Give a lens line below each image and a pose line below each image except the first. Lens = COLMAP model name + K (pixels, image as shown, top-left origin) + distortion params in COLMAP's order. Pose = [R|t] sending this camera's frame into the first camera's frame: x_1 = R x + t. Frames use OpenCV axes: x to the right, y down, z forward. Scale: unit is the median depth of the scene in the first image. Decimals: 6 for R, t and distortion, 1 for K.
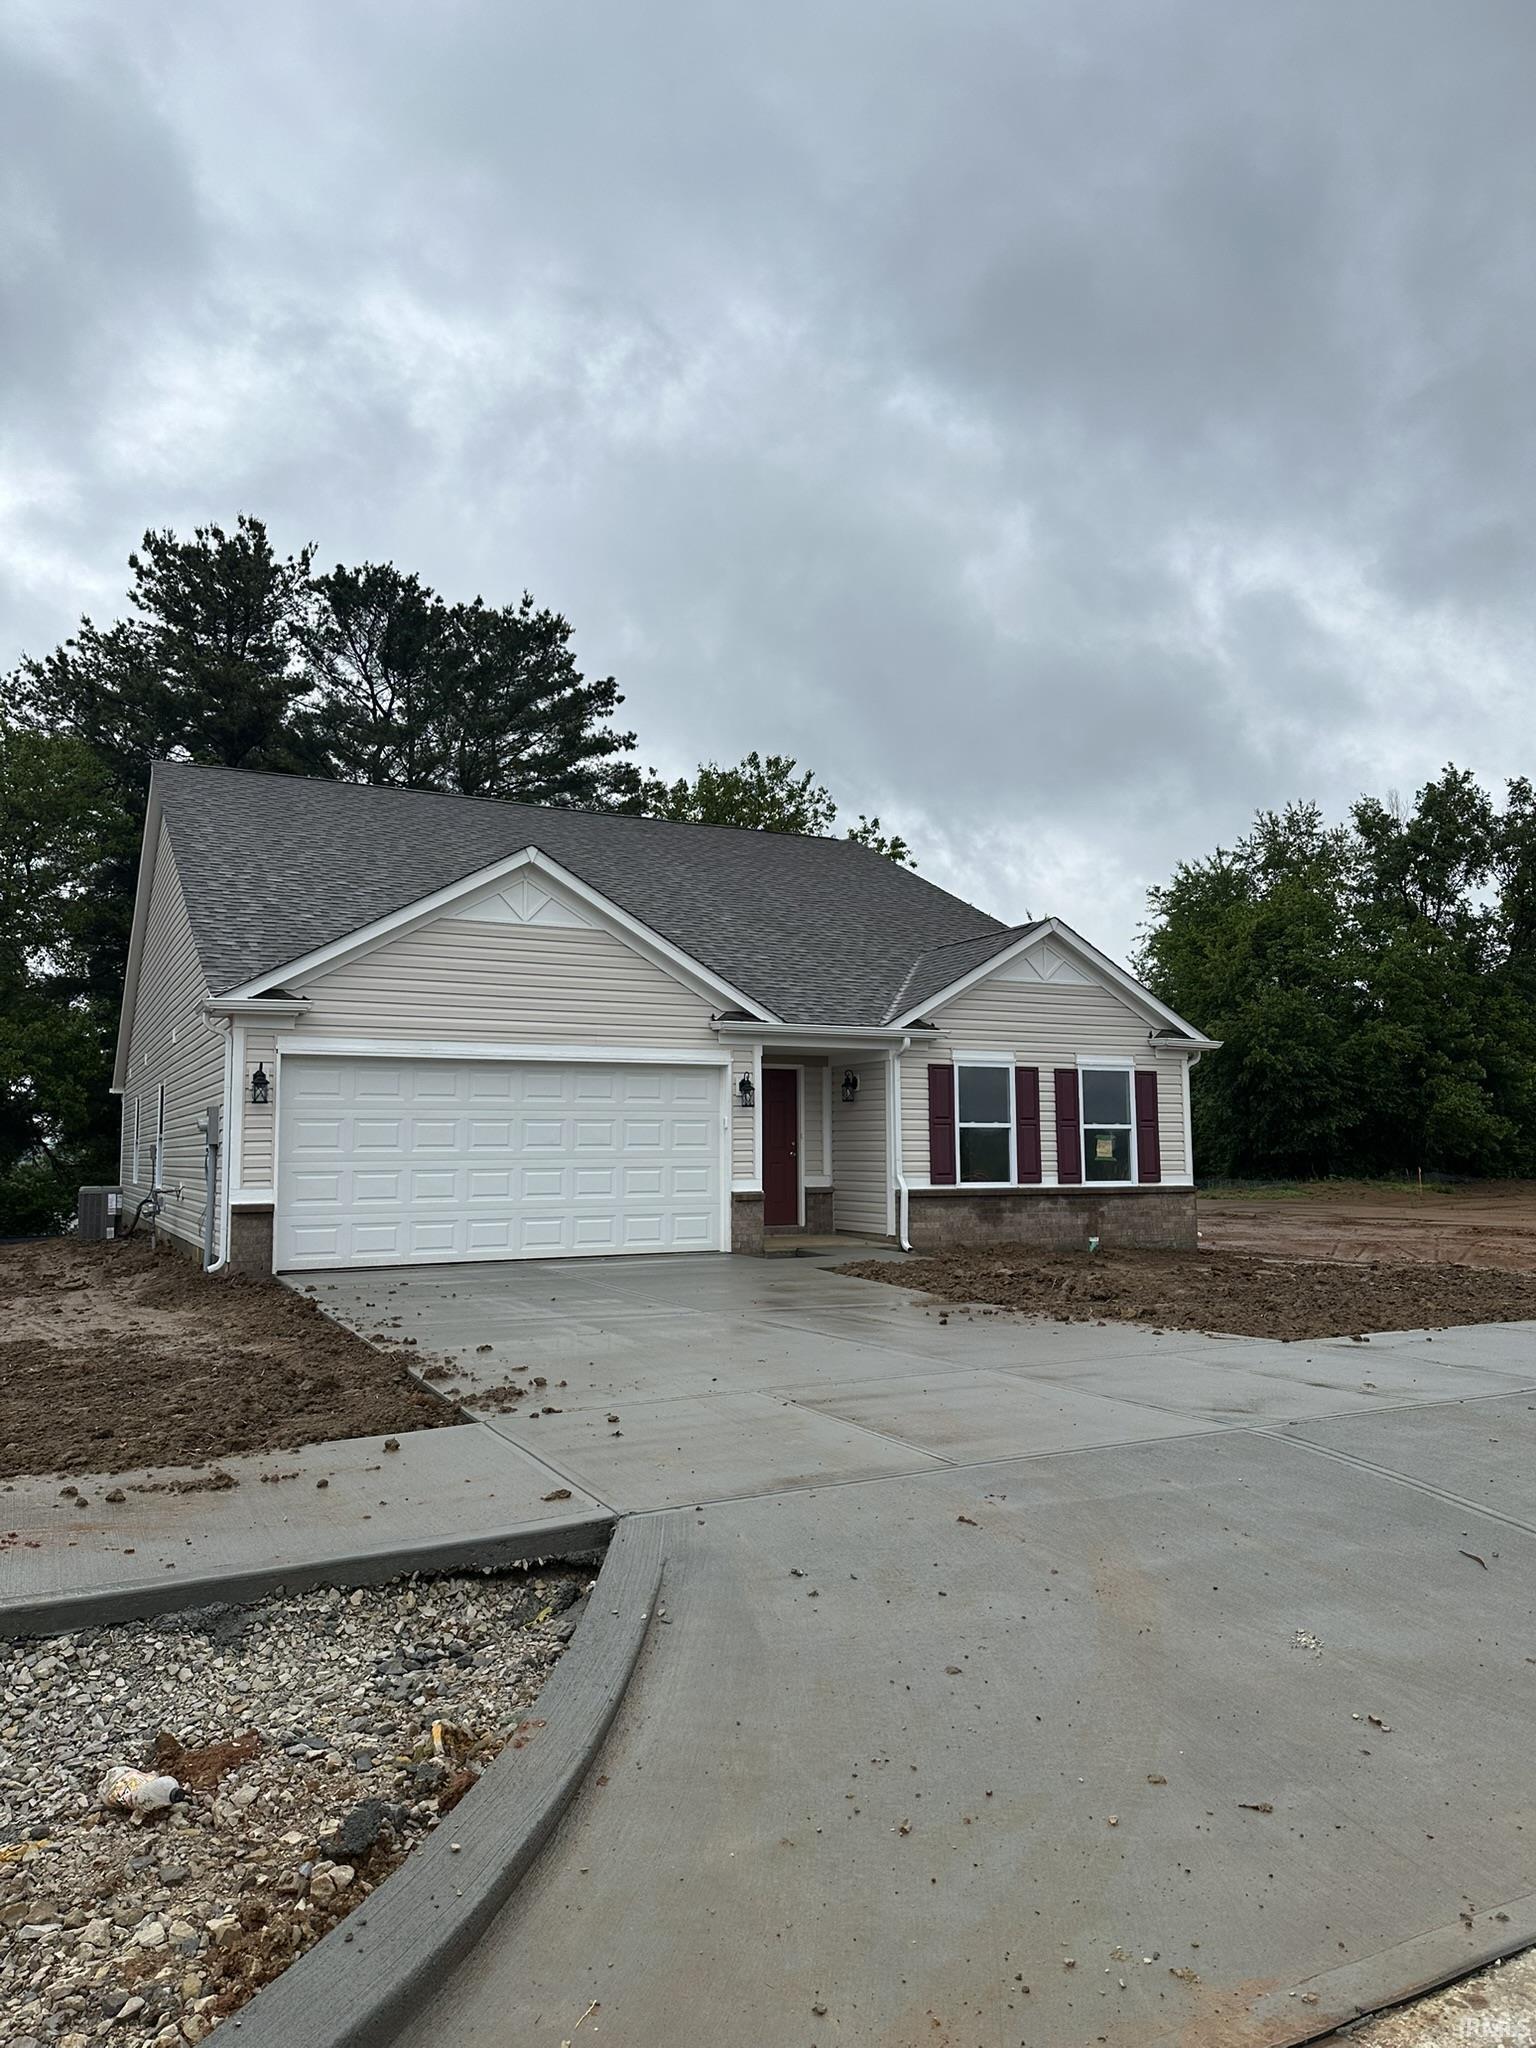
lens RADIAL K [[1443.5, 0, 820.1], [0, 1443.5, 1007.6], [0, 0, 1]] dist [0.045770, -0.053825]
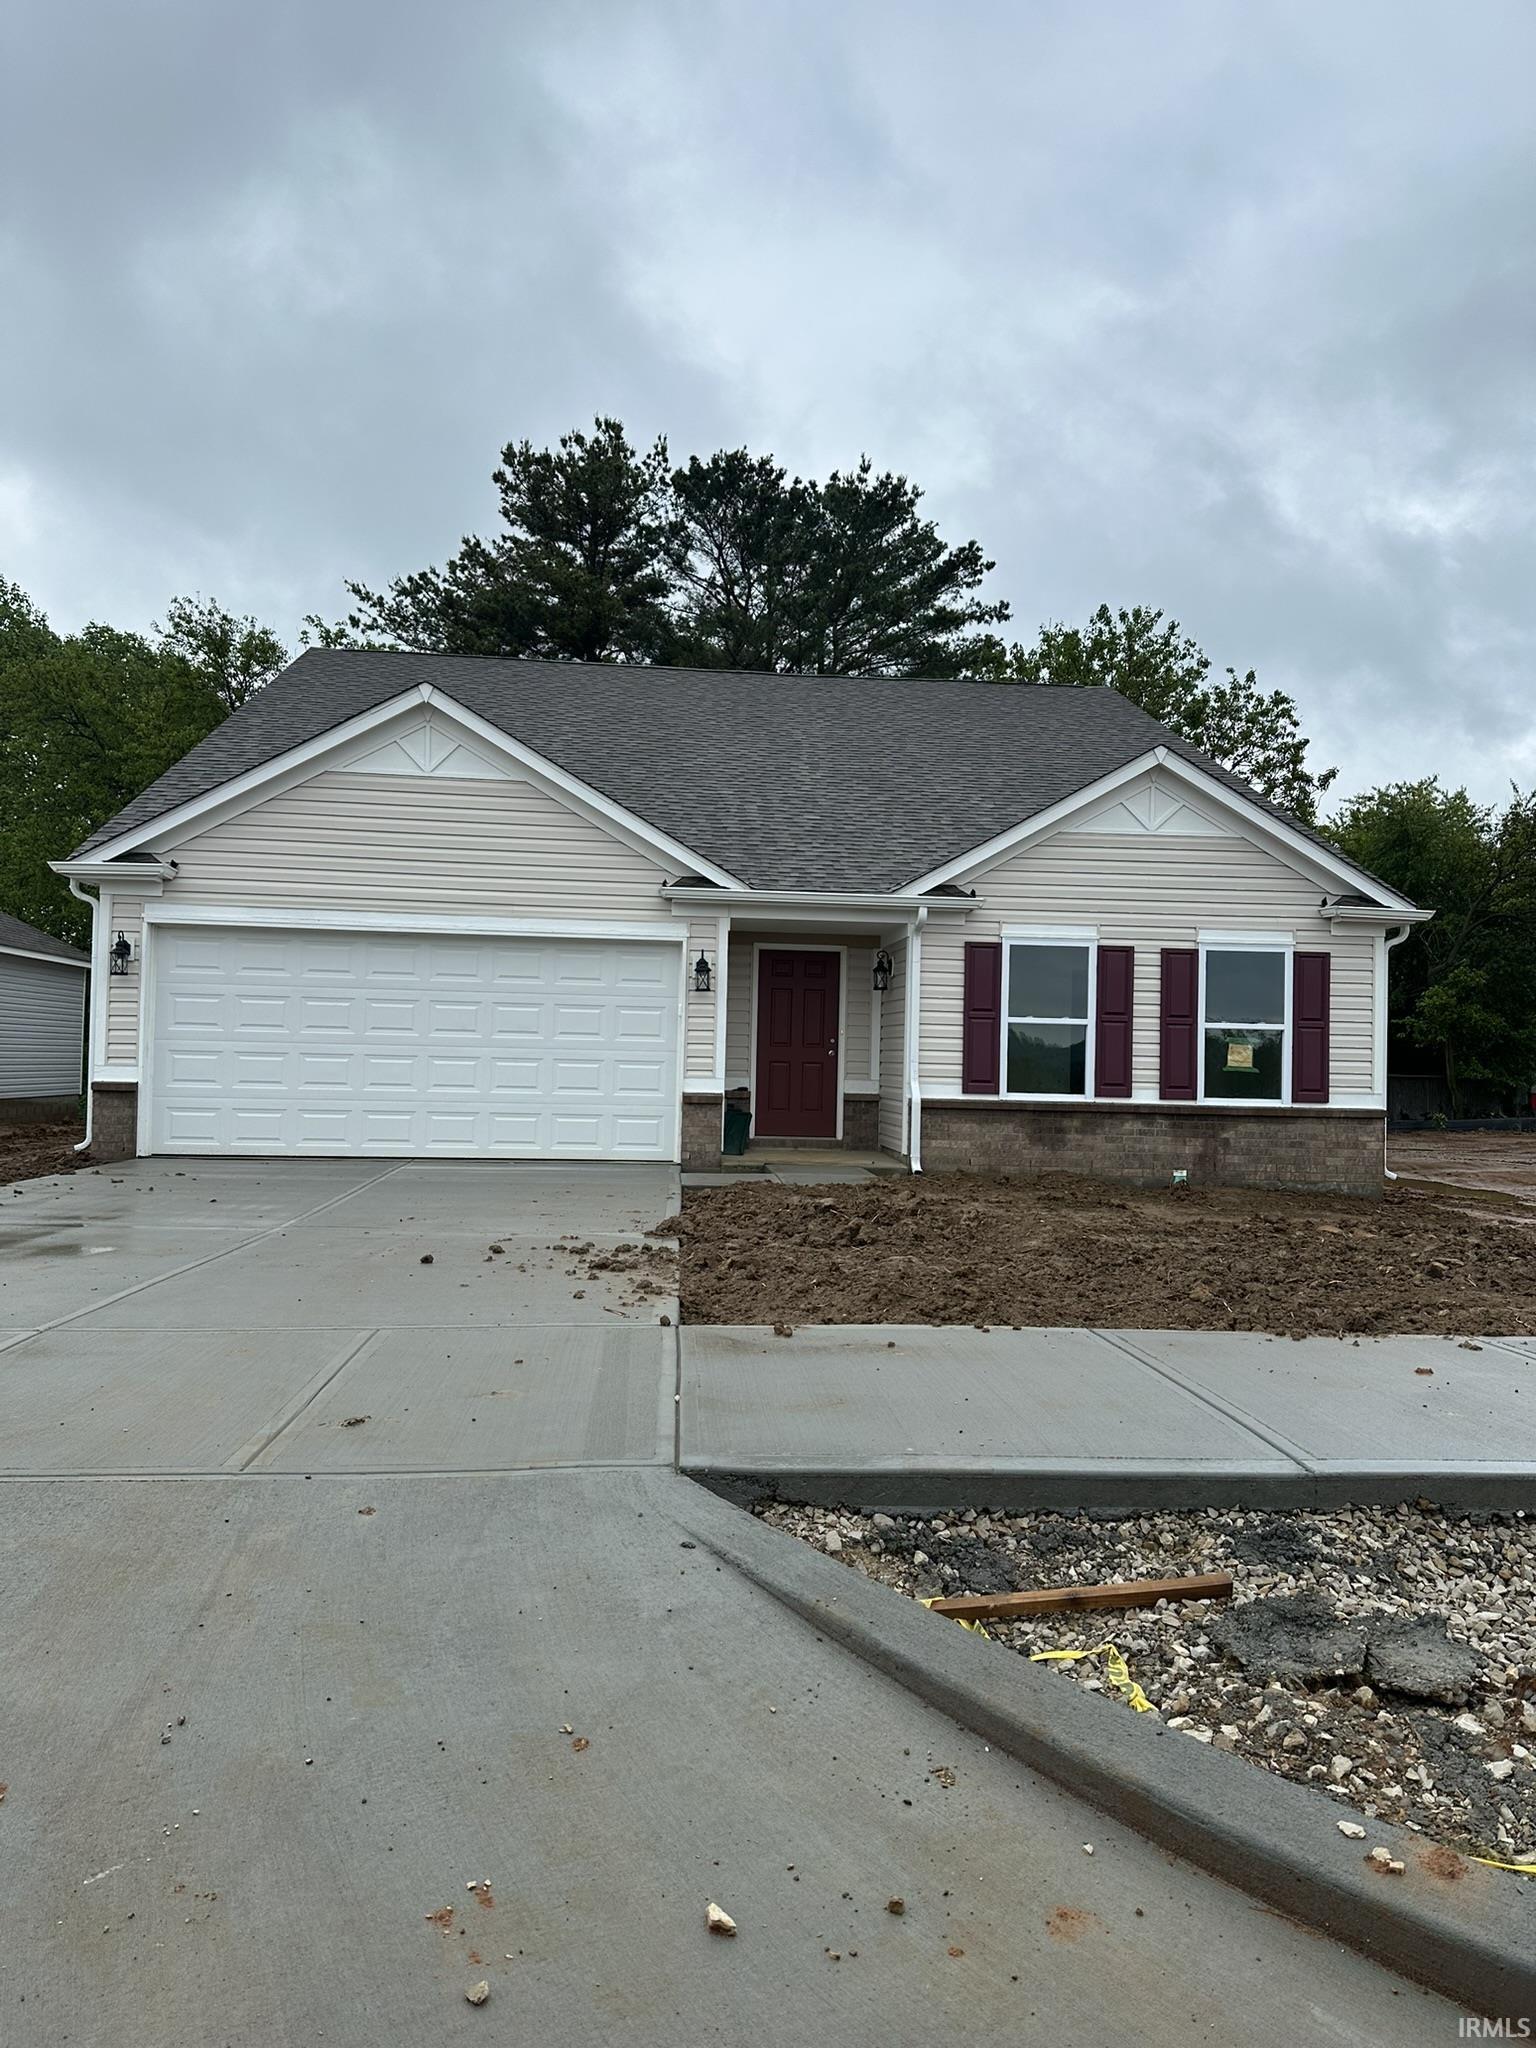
lens RADIAL K [[1443.5, 0, 772.9], [0, 1443.5, 1033.3], [0, 0, 1]] dist [0.045770, -0.053825]
pose [[0.918073, 0.019249, -0.395943, 0.270314], [0.011578, 0.997092, 0.075321, 0.026901], [0.396241, -0.073734, 0.915181, 0.221500]]
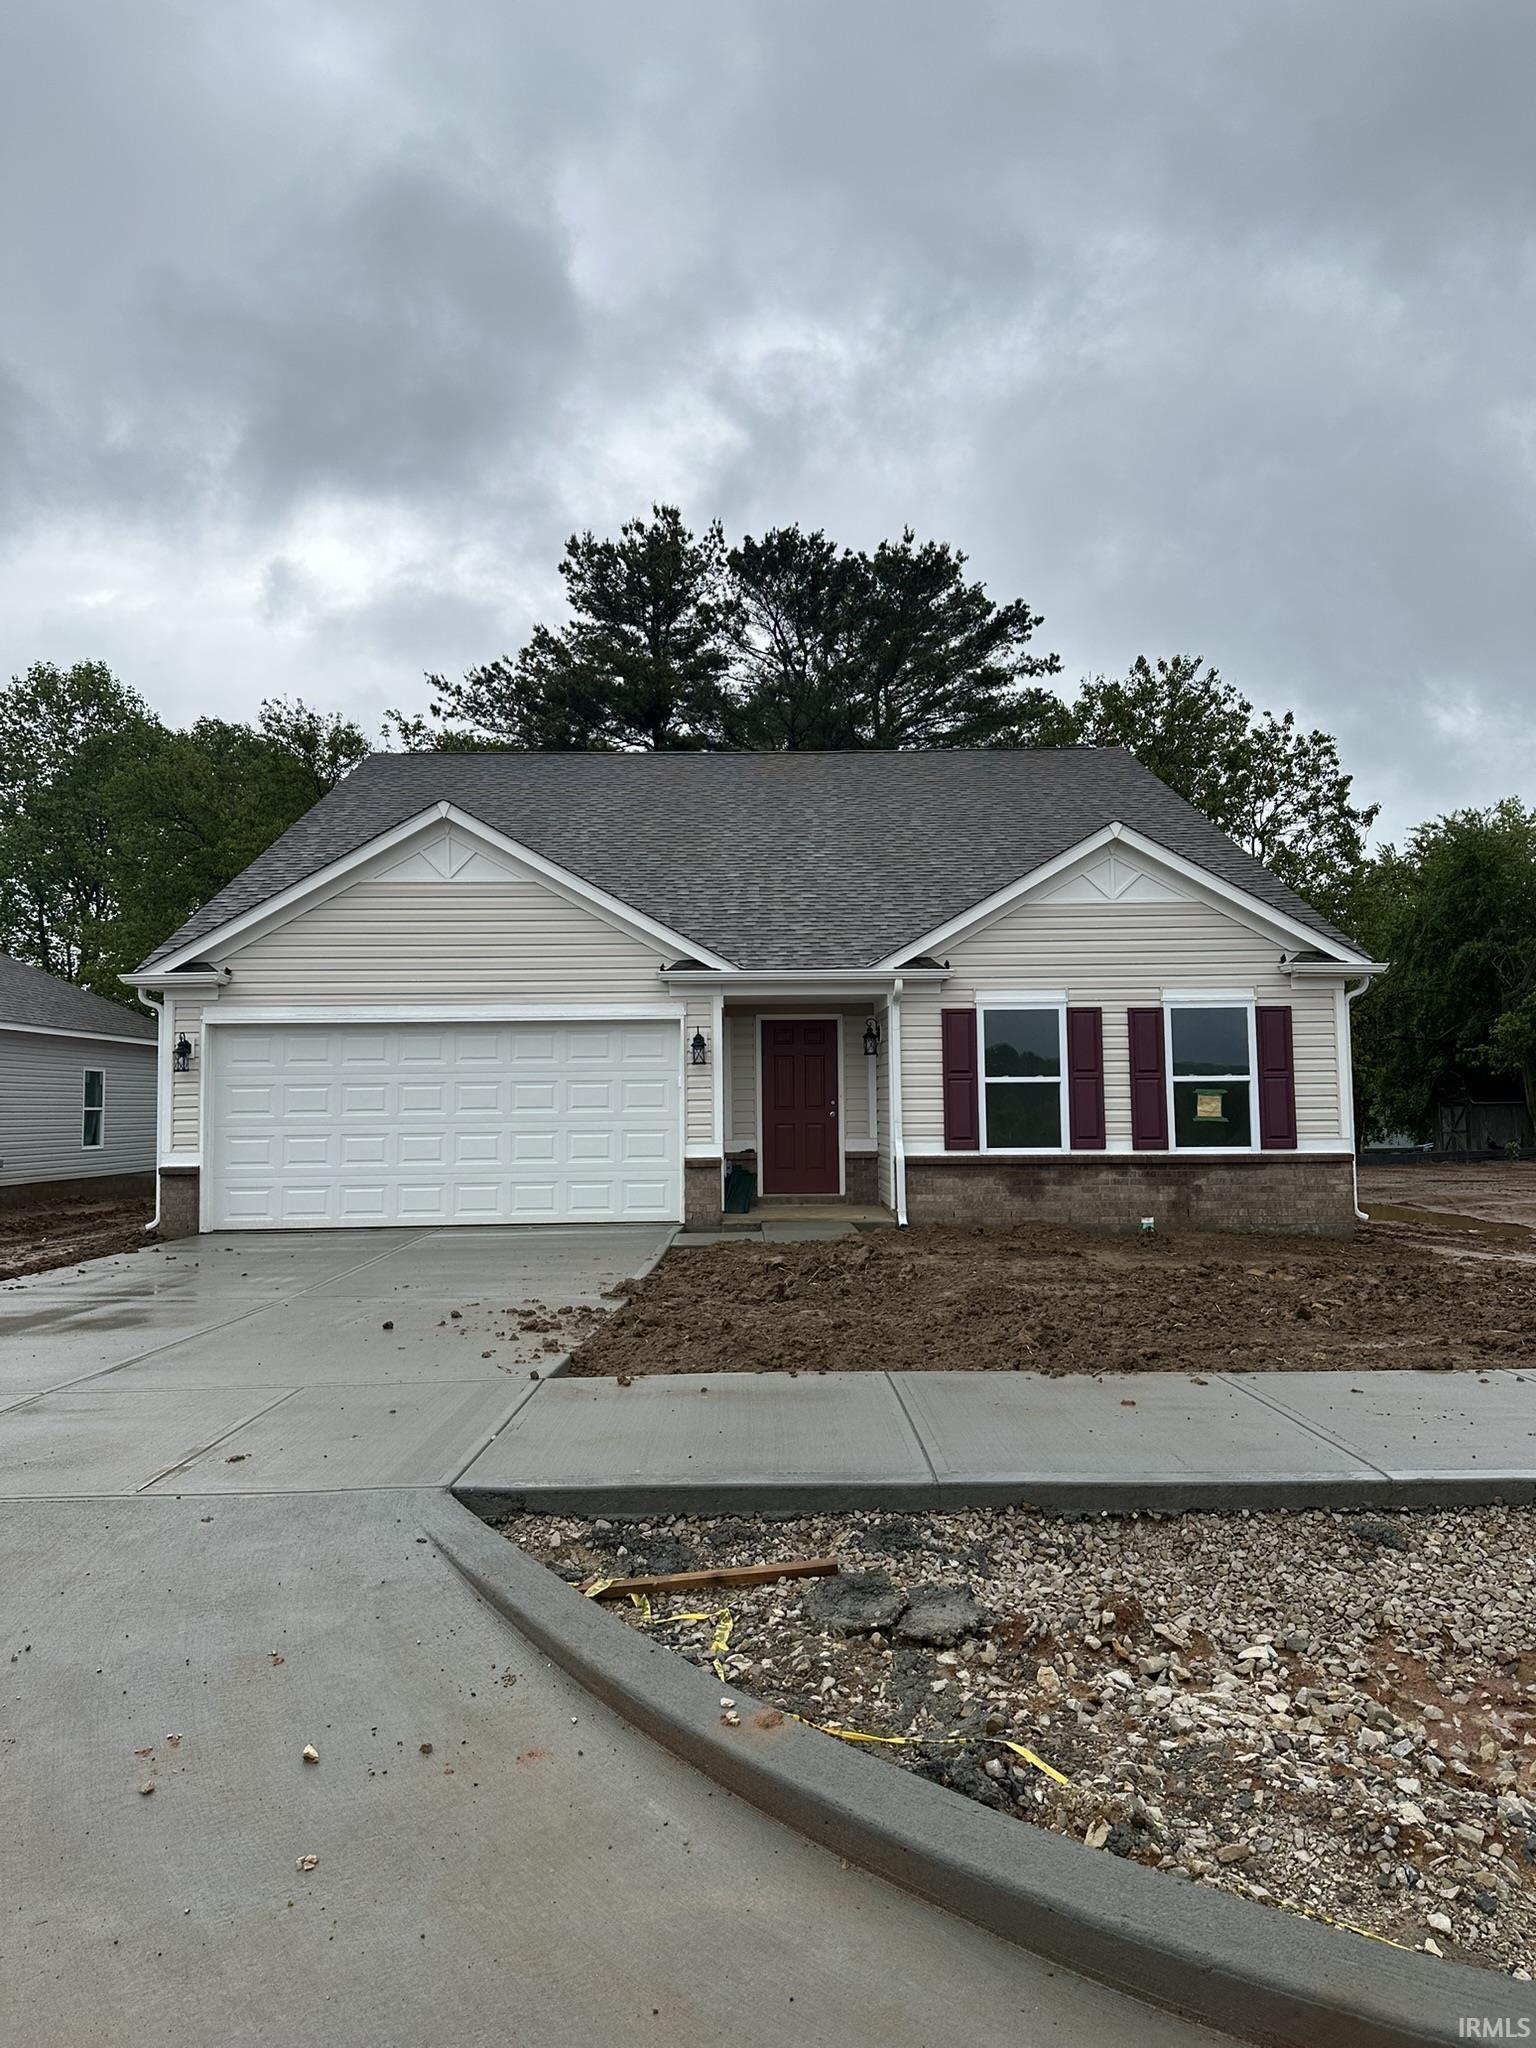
lens RADIAL K [[1443.5, 0, 772.6], [0, 1443.5, 1001.2], [0, 0, 1]] dist [0.045770, -0.053825]
pose [[0.885552, -0.037085, -0.463058, 0.352957], [0.053171, 0.998349, 0.021729, 0.010403], [0.461487, -0.043863, 0.886062, 0.190448]]
